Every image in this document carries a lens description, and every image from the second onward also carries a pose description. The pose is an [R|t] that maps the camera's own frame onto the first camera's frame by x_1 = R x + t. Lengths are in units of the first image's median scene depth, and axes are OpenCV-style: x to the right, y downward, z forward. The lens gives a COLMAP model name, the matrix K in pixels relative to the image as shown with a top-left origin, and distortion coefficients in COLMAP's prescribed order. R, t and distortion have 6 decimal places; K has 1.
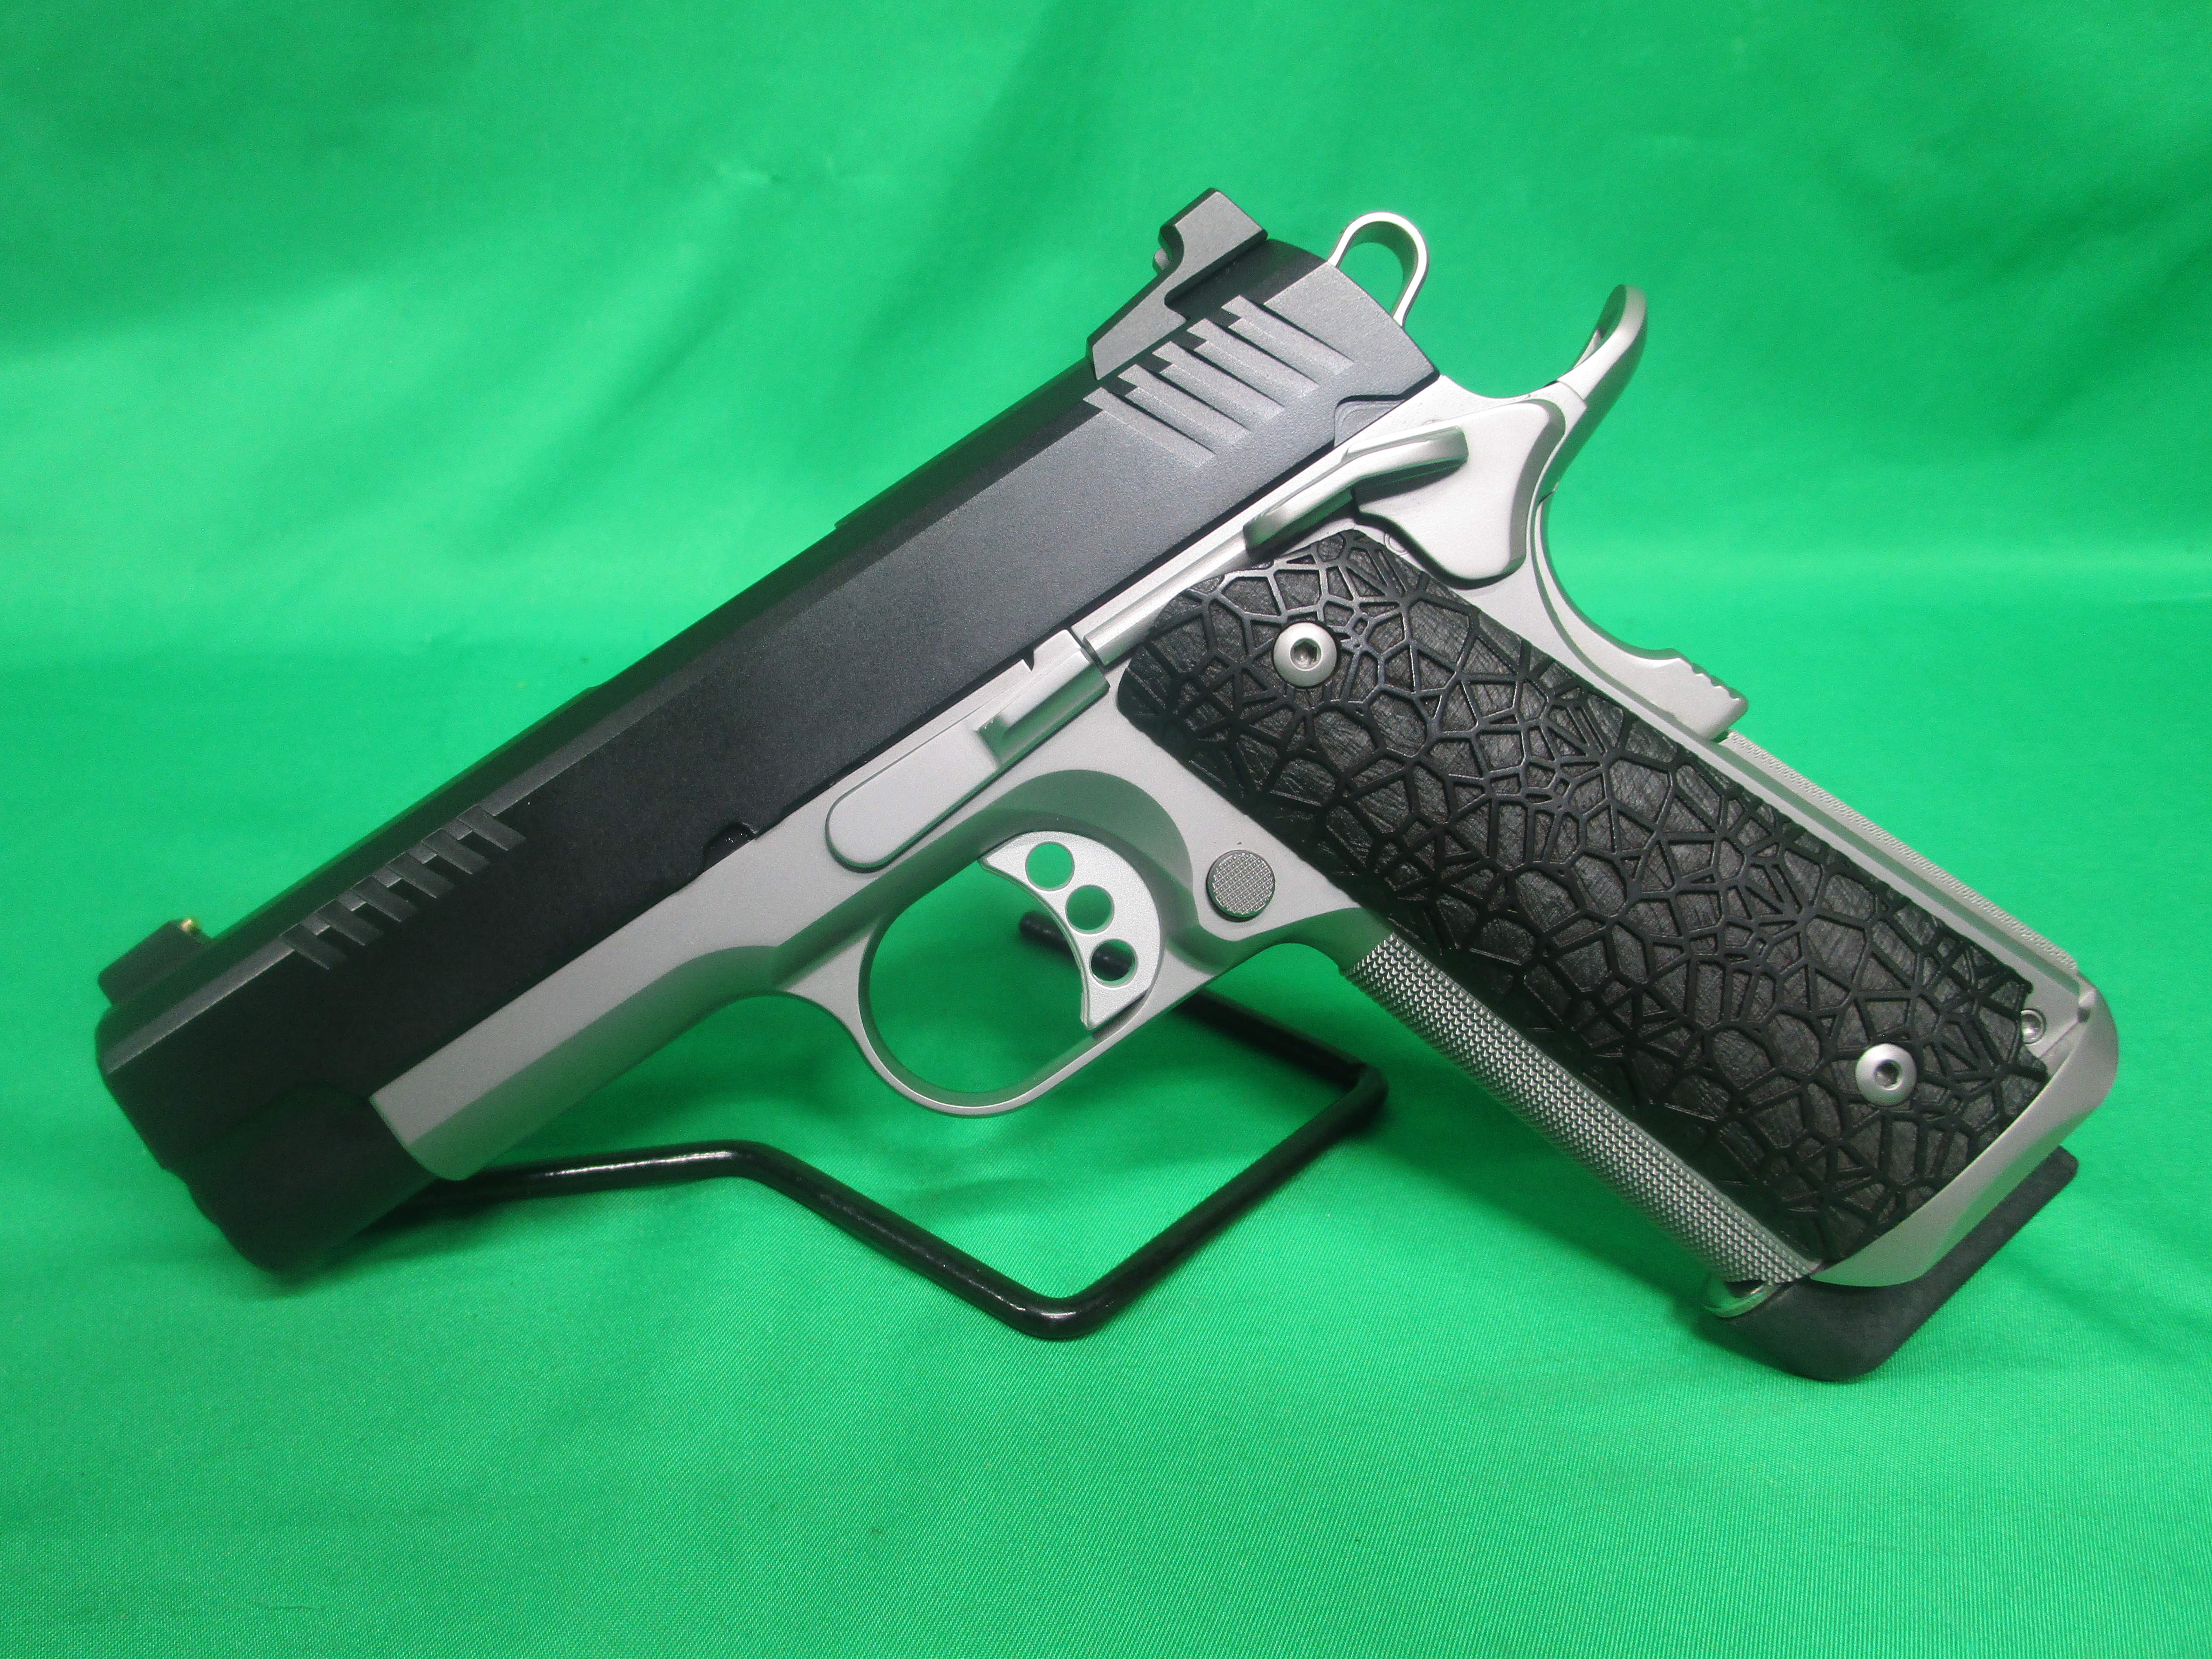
lens RADIAL K [[1815.7, 0, 1117.2], [0, 1815.7, 834.4], [0, 0, 1]] dist [-0.009561, 0.002162]
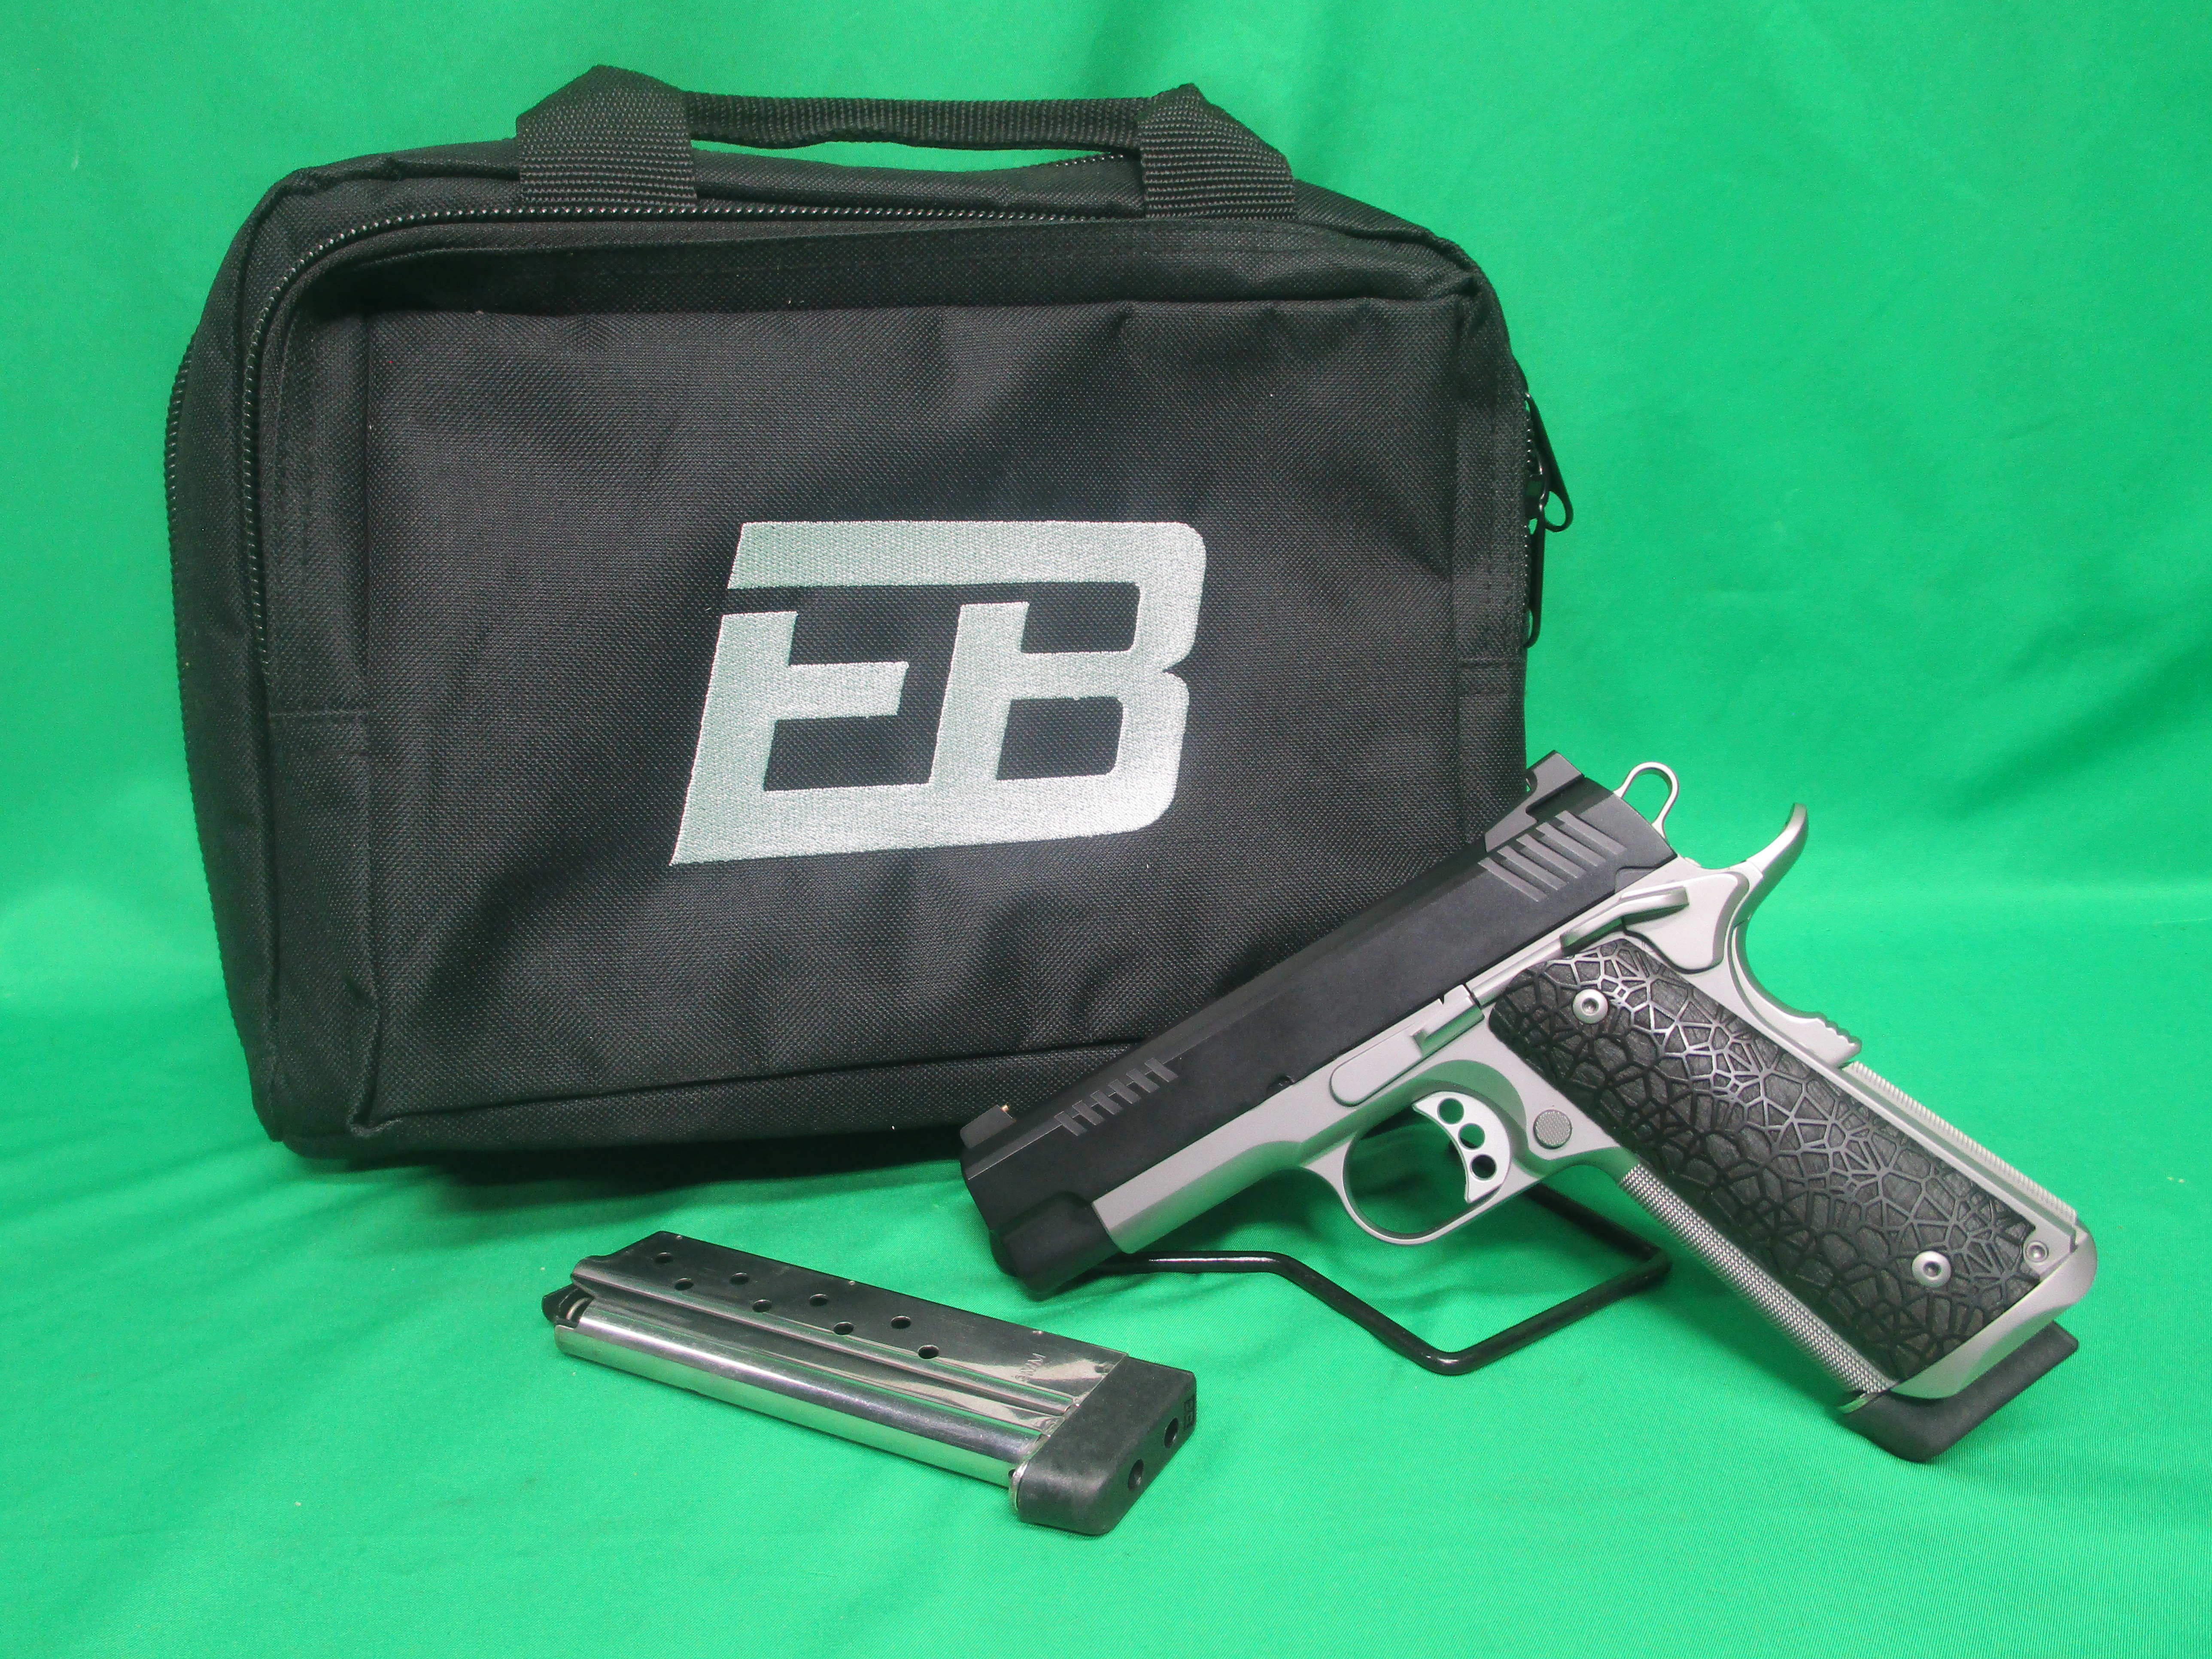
lens RADIAL K [[1815.7, 0, 1117.2], [0, 1815.7, 834.4], [0, 0, 1]] dist [-0.009561, 0.002162]
pose [[0.957363, 0.033234, -0.286969, 0.163626], [-0.072045, 0.989441, -0.125762, -0.004557], [0.279759, 0.141075, 0.949649, -0.908802]]
